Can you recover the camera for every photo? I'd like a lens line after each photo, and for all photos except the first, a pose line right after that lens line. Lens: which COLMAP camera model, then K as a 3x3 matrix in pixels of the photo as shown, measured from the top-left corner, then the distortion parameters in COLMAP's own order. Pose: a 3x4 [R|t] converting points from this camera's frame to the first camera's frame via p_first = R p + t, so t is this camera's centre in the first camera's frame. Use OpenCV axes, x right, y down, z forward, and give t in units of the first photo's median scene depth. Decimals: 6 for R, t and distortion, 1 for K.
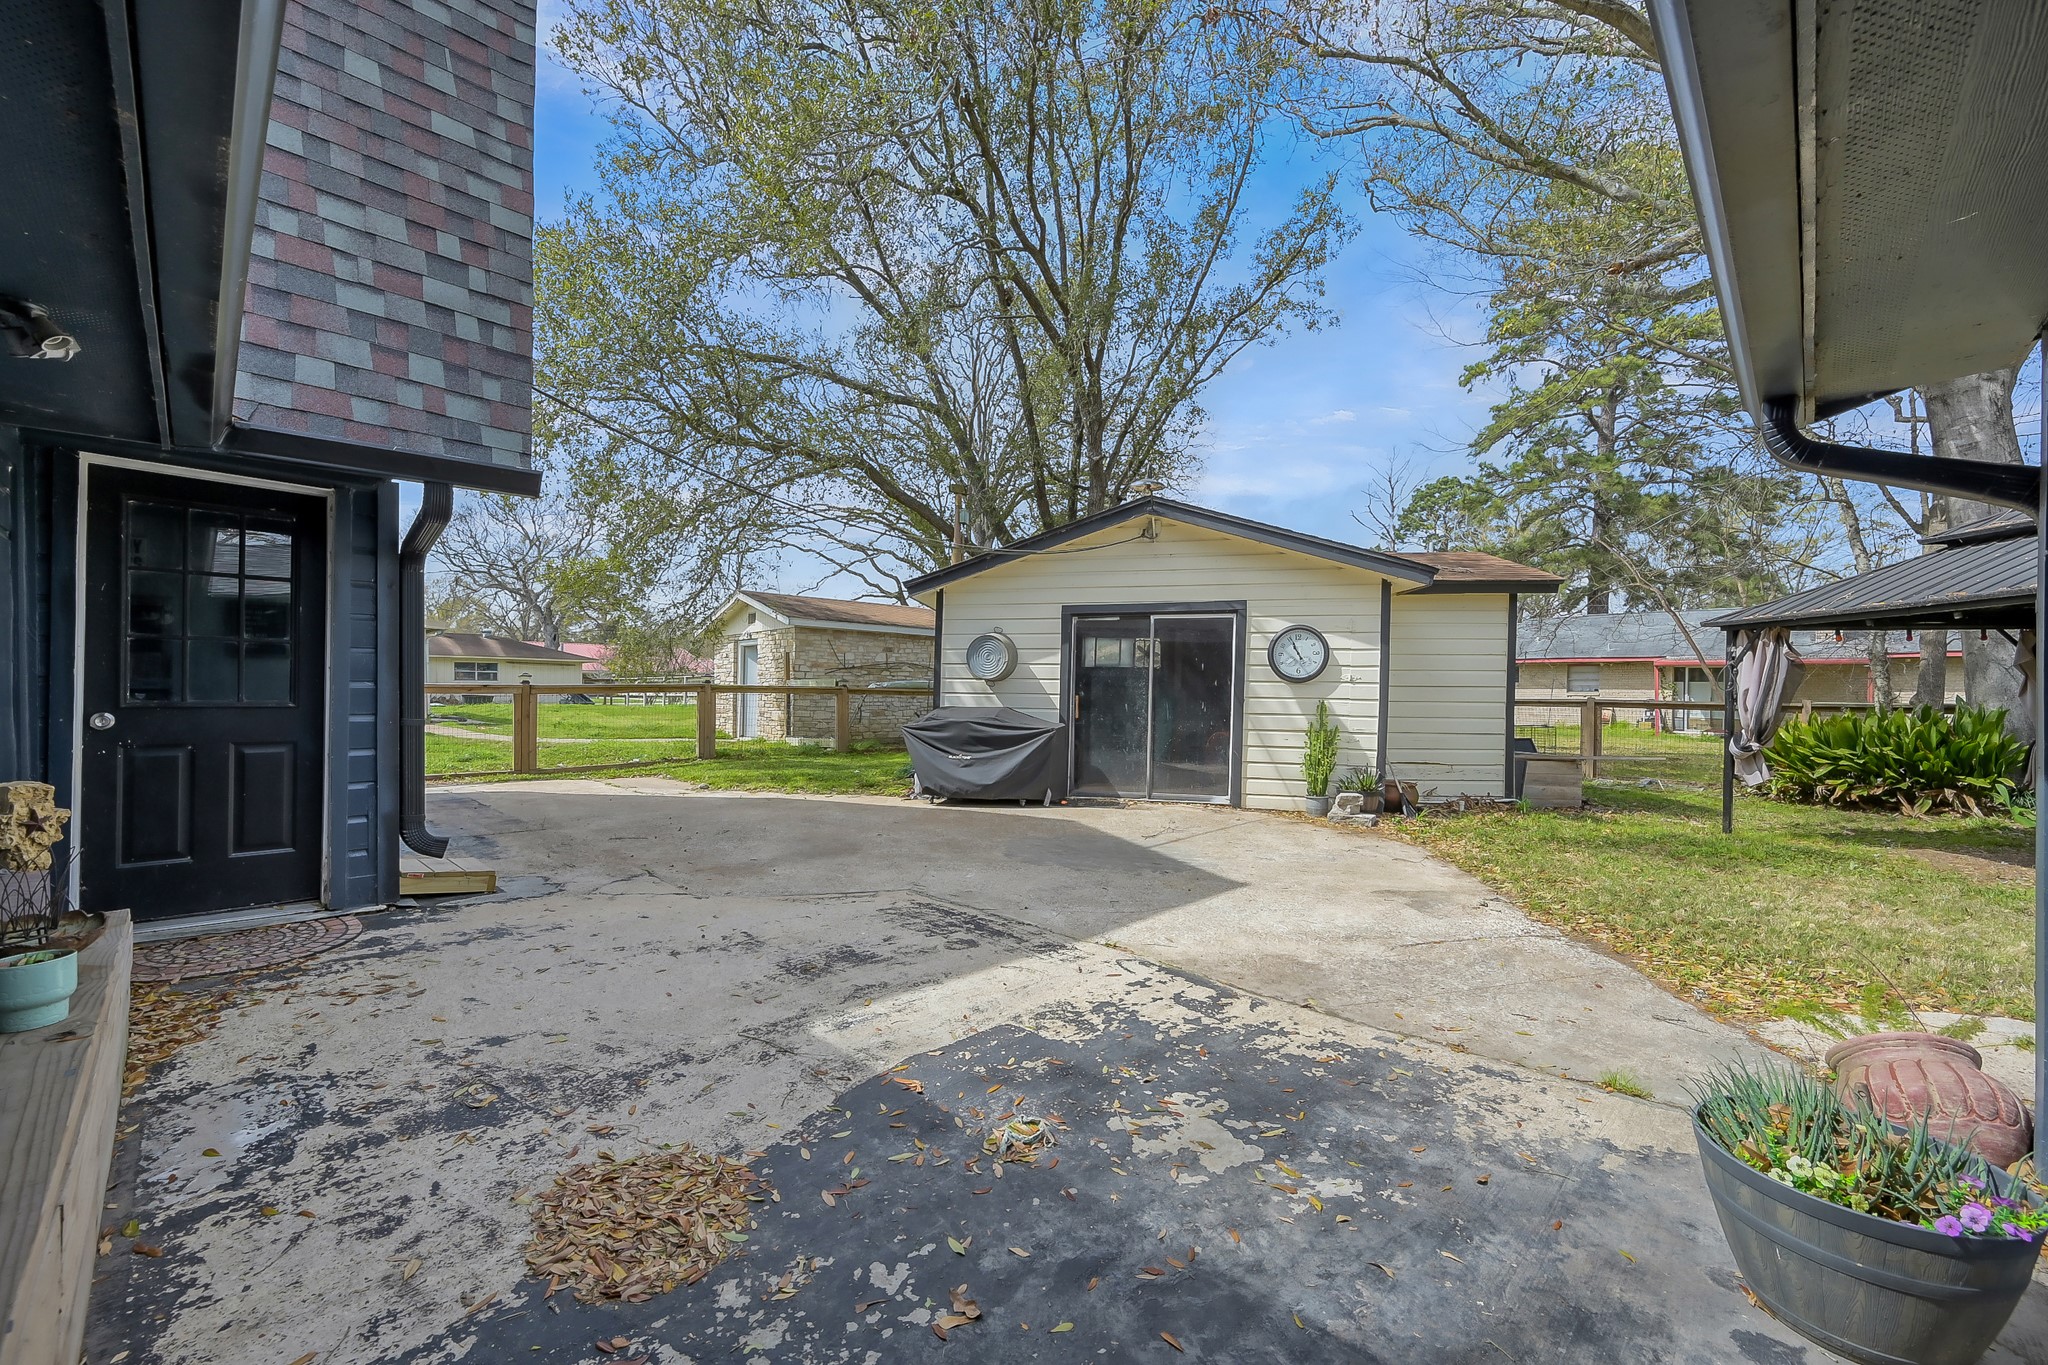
lens RADIAL K [[831.4, 0, 1033.4], [0, 831.4, 686.1], [0, 0, 1]] dist [-0.002787, 0.000414]
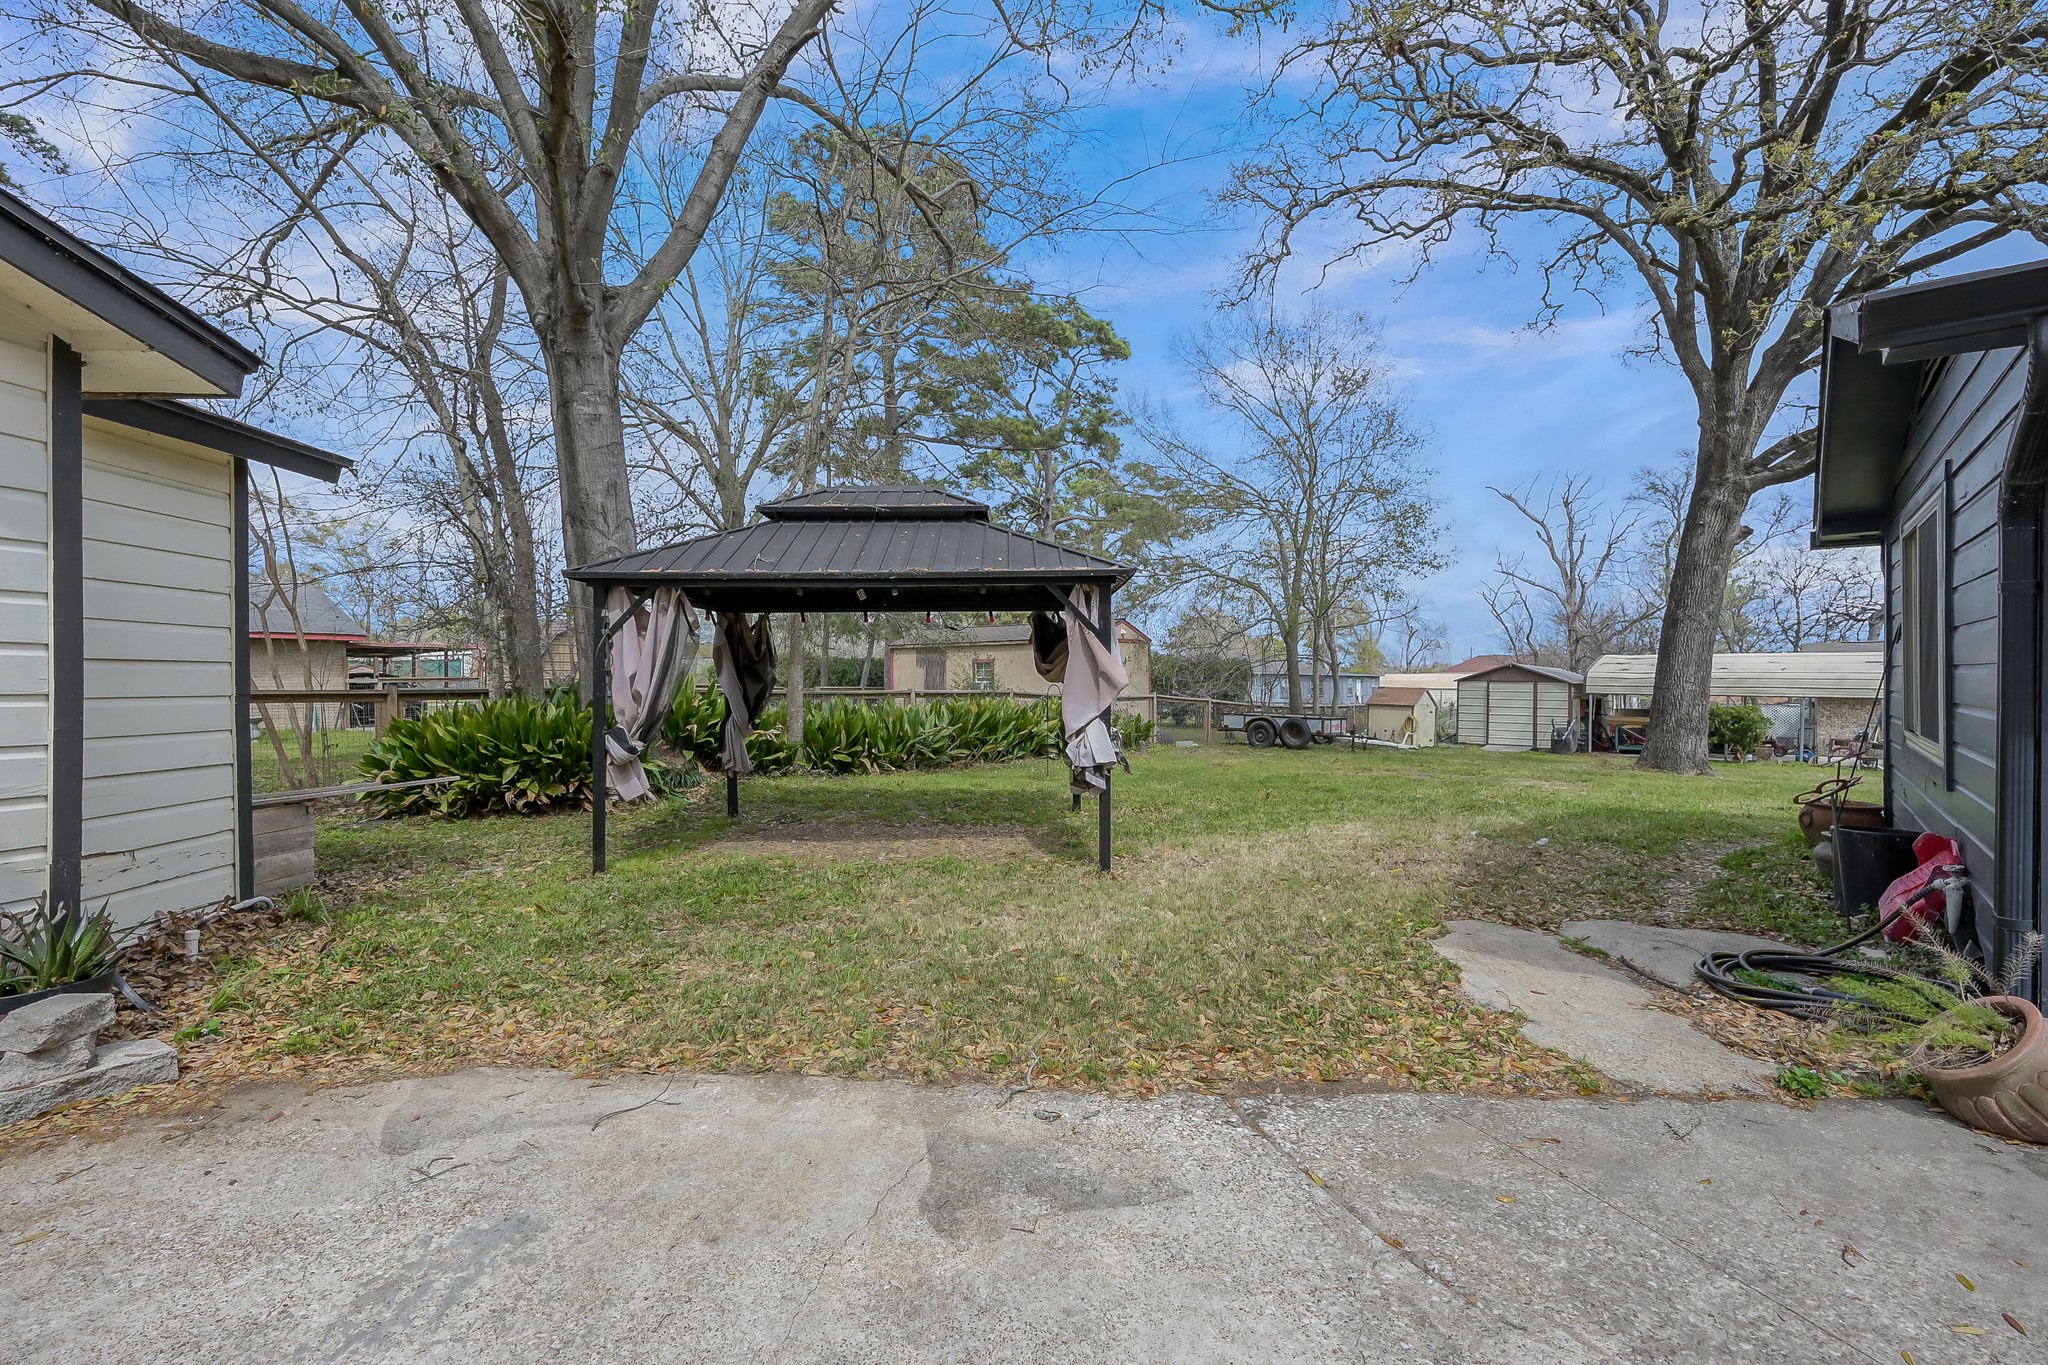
lens RADIAL K [[933.6, 0, 1019.8], [0, 933.6, 686.7], [0, 0, 1]] dist [0.001516, 0.000226]
pose [[-0.077762, -0.011904, 0.996901, 0.020982], [-0.001446, 0.999929, 0.011827, 0.014159], [-0.996971, -0.000522, -0.077774, 1.114259]]
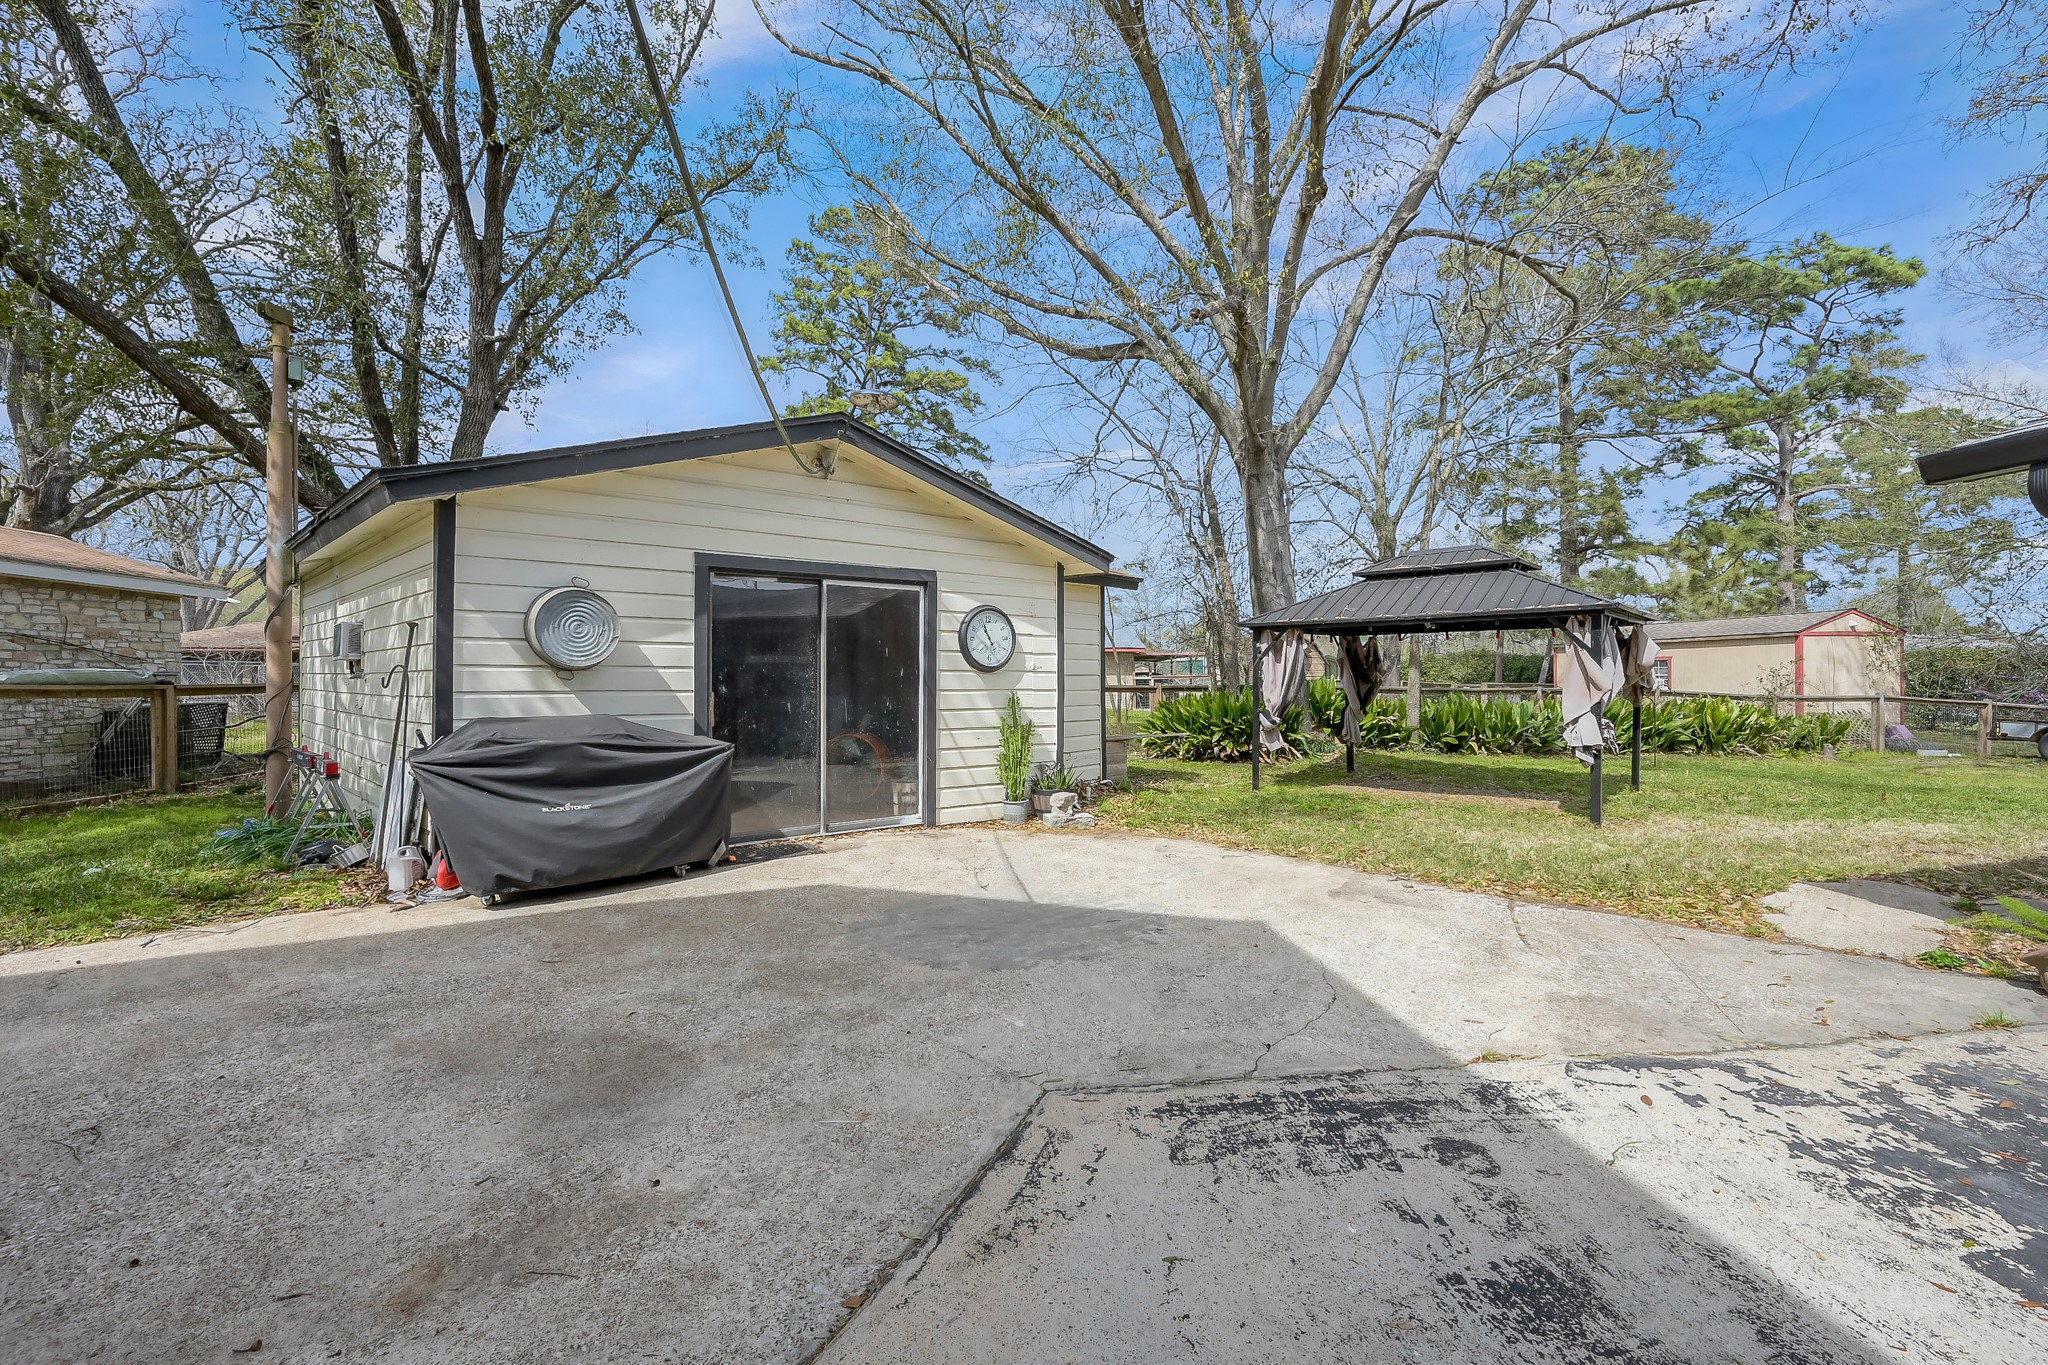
lens RADIAL K [[831.4, 0, 1023.2], [0, 831.4, 685.6], [0, 0, 1]] dist [-0.002787, 0.000414]
pose [[0.624654, -0.015721, 0.780744, -0.596681], [0.003703, 0.999846, 0.017170, -0.008331], [-0.780893, -0.007834, 0.624616, 0.767616]]
